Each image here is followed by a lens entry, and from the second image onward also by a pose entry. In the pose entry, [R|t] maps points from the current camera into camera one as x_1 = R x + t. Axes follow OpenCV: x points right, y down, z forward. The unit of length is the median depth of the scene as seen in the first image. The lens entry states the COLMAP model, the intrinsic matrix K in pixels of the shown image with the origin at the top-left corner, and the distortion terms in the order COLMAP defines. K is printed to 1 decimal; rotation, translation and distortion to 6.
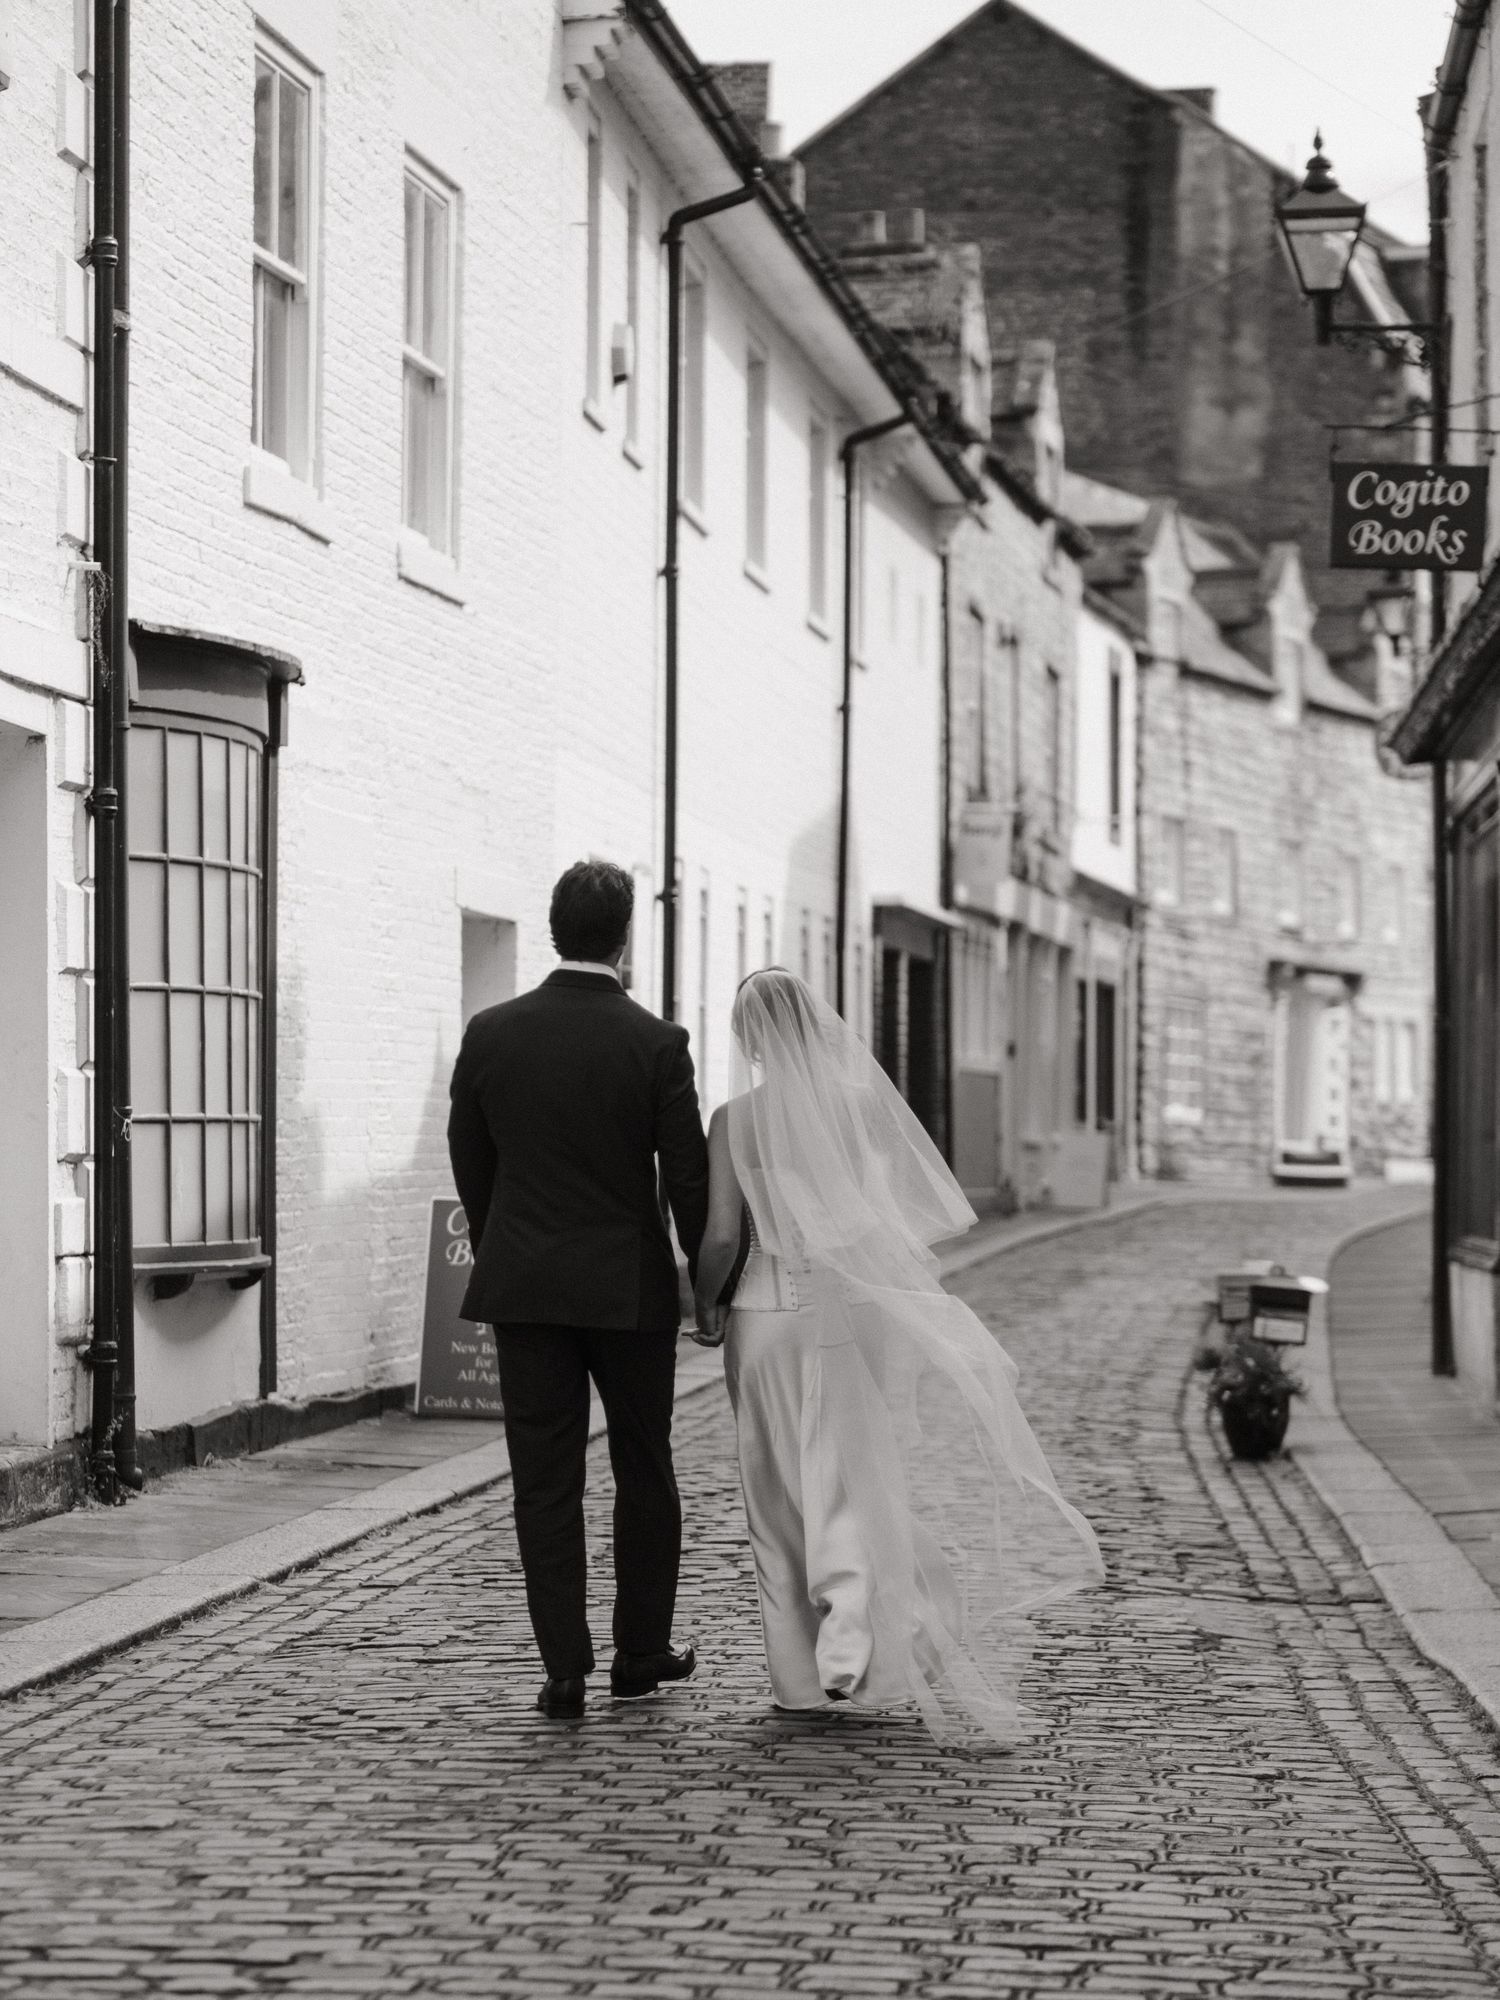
lens RADIAL K [[5367.0, 0, 750.0], [0, 5367.0, 1000.0], [0, 0, 1]] dist [0.096759, -1.937124]
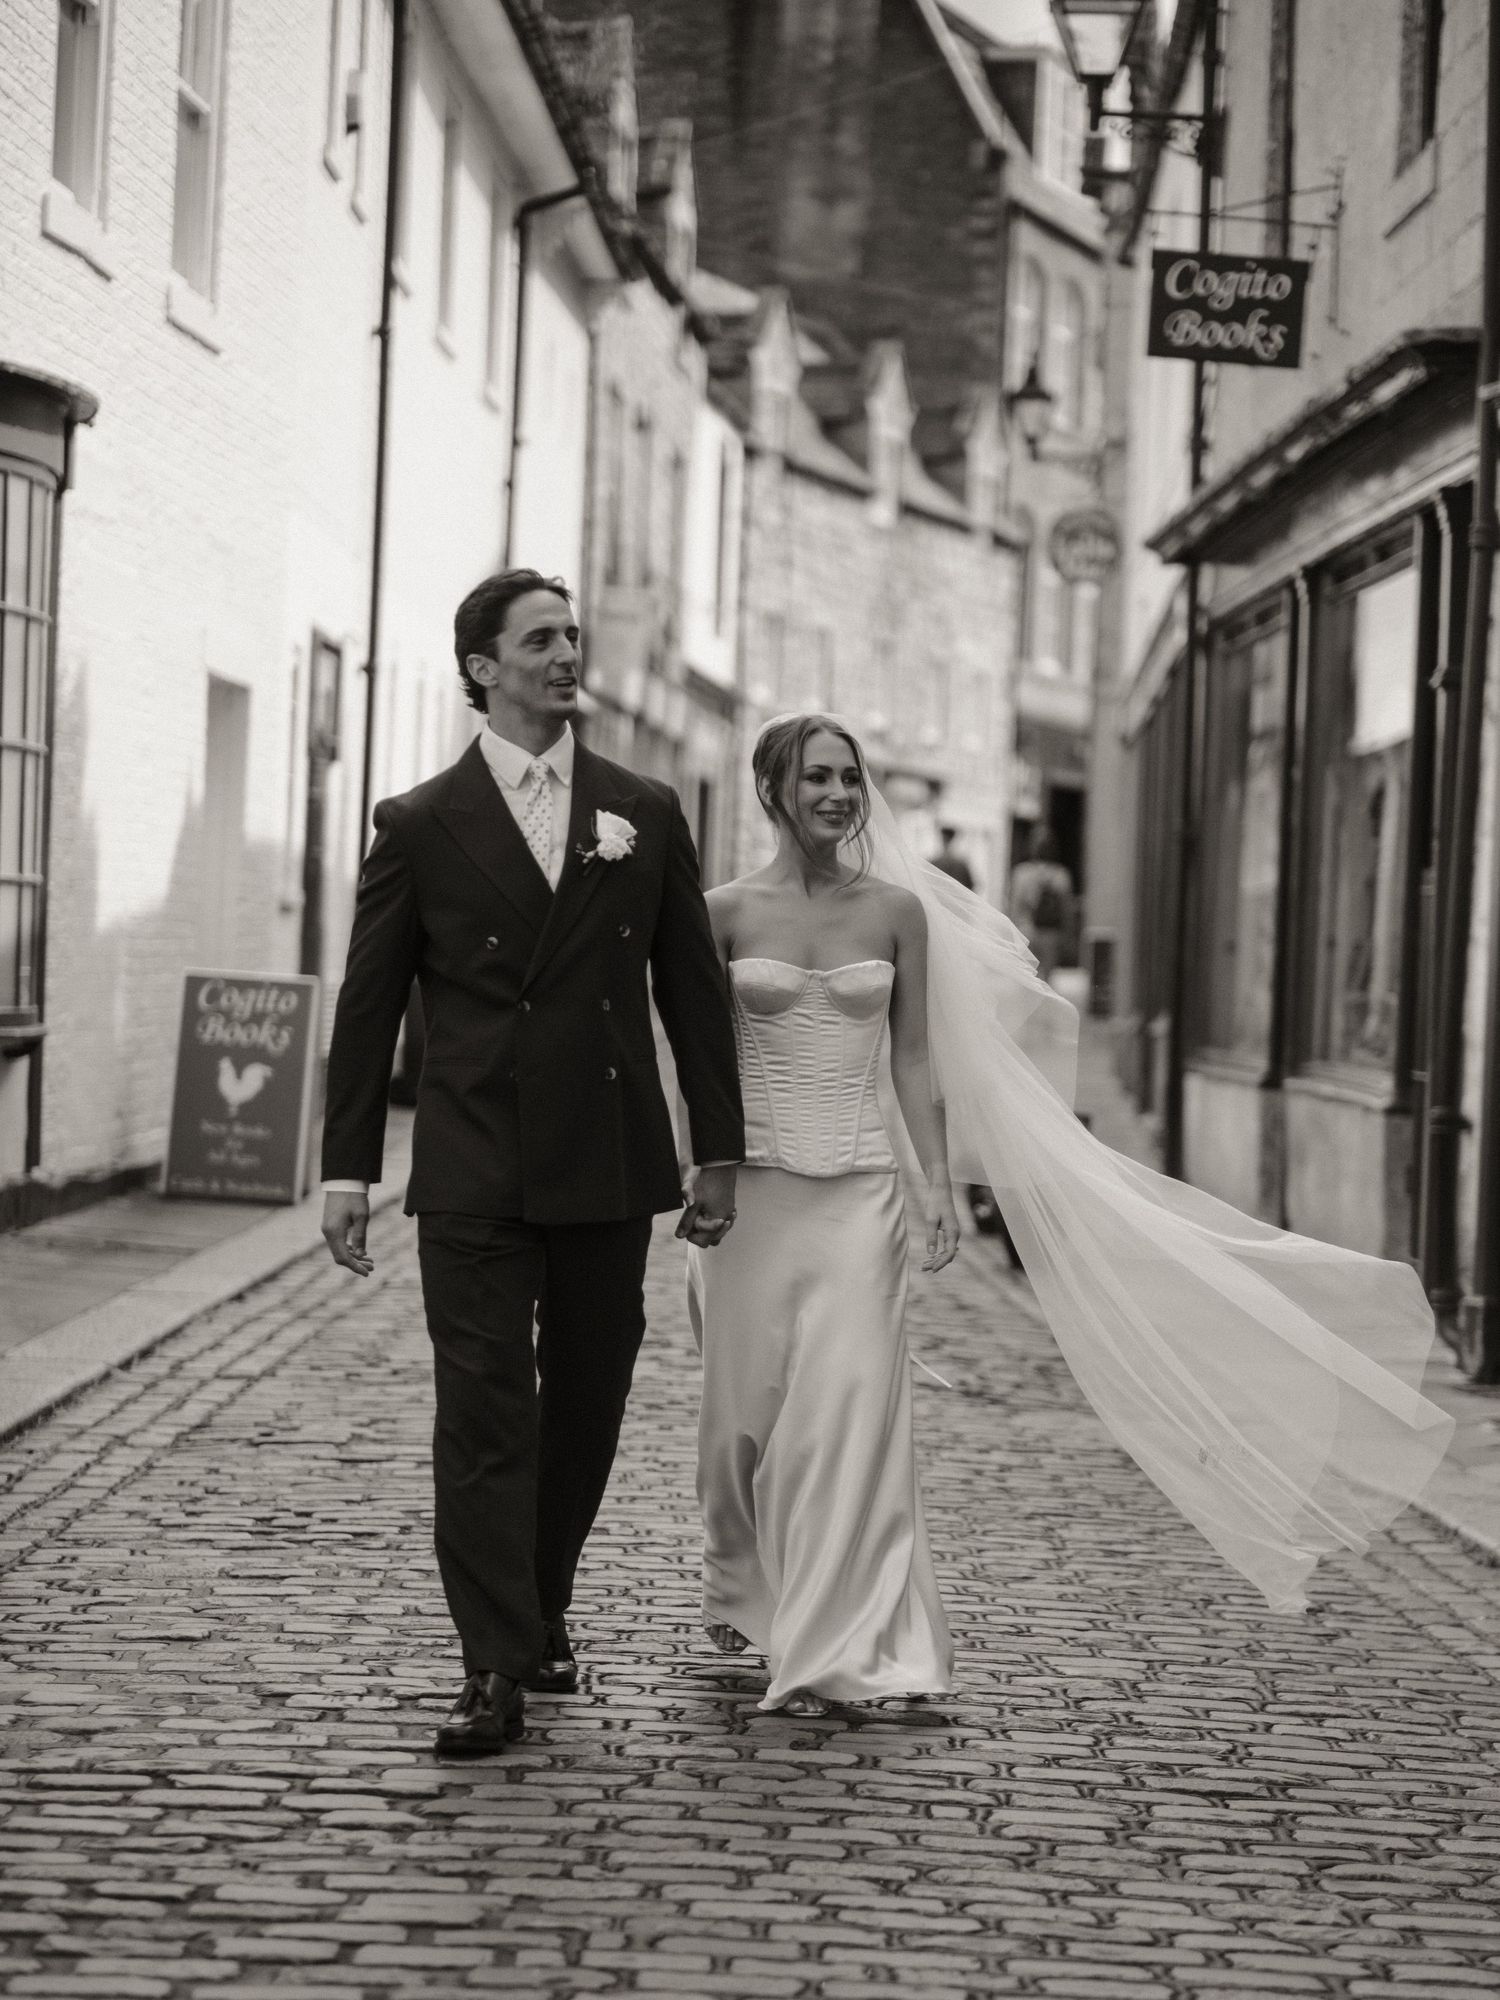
lens RADIAL K [[5367.0, 0, 750.0], [0, 5367.0, 1000.0], [0, 0, 1]] dist [0.096759, -1.937124]
pose [[0.993962, 0.036976, 0.103307, -0.041117], [-0.040915, 0.998504, 0.036274, 0.002244], [-0.101811, -0.040282, 0.993988, 0.025601]]
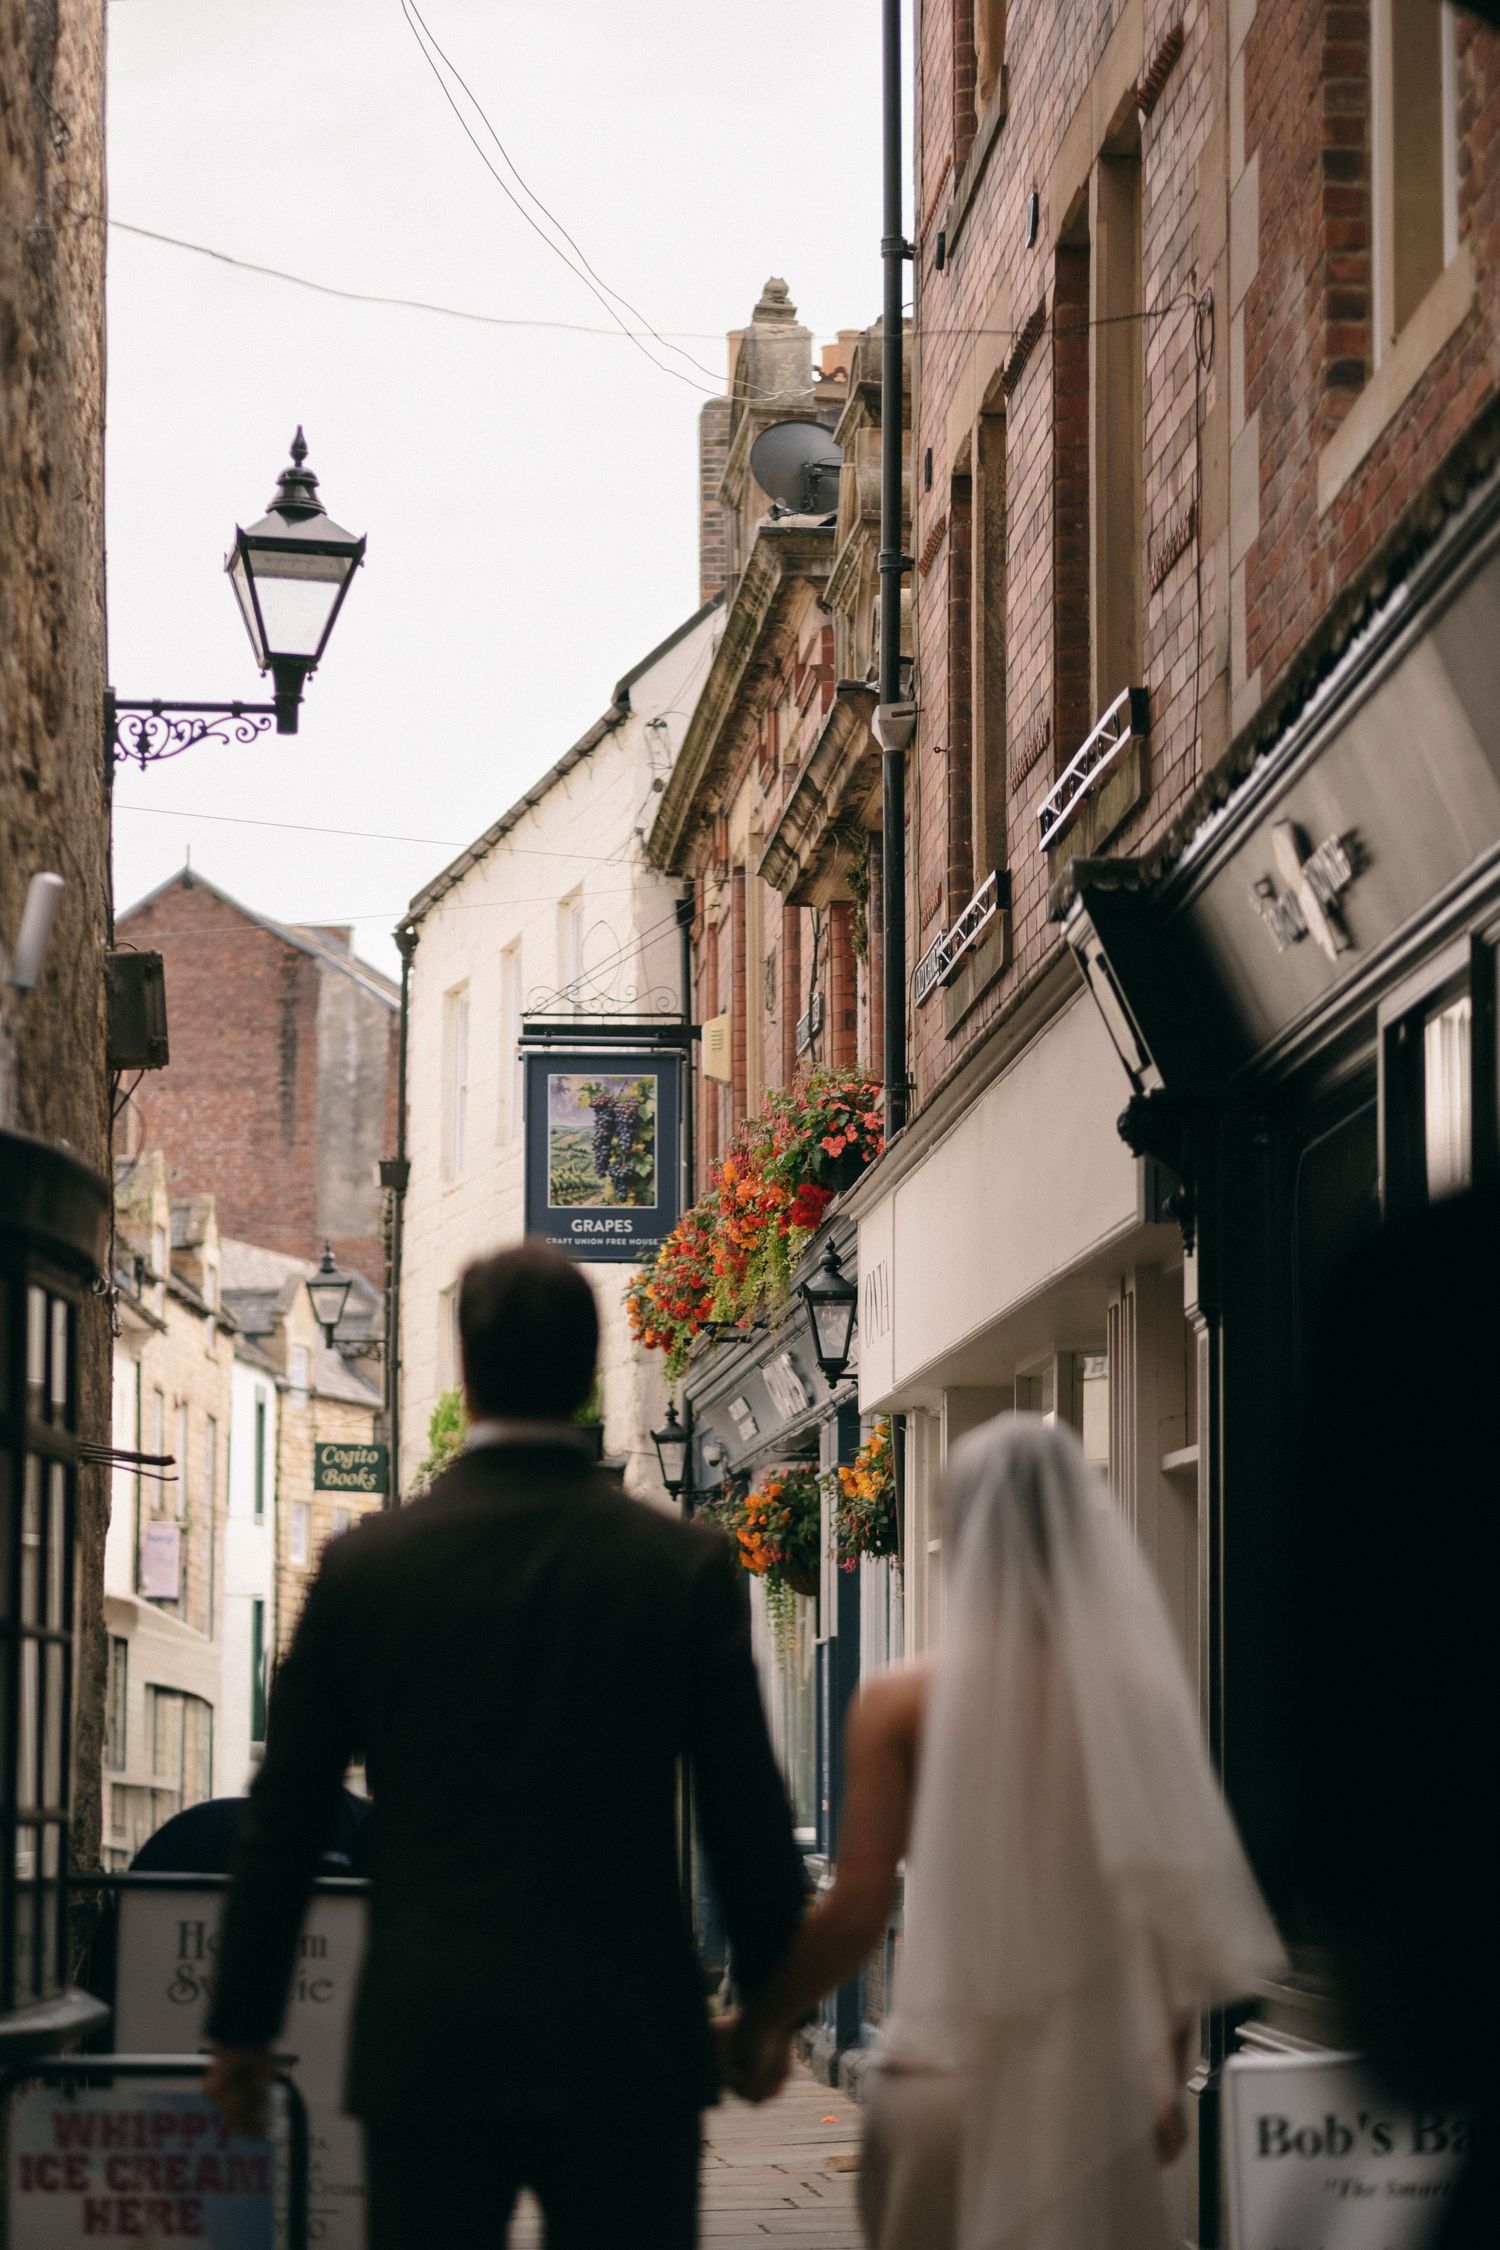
lens RADIAL K [[6369.7, 0, 750.7], [0, 6369.7, 1126.5], [0, 0, 1]] dist [0.109264, 0.047938]
pose [[0.991340, 0.014611, 0.130504, -0.038789], [-0.006313, 0.997945, -0.063770, -0.044575], [-0.131167, 0.062394, 0.989395, -1.104239]]
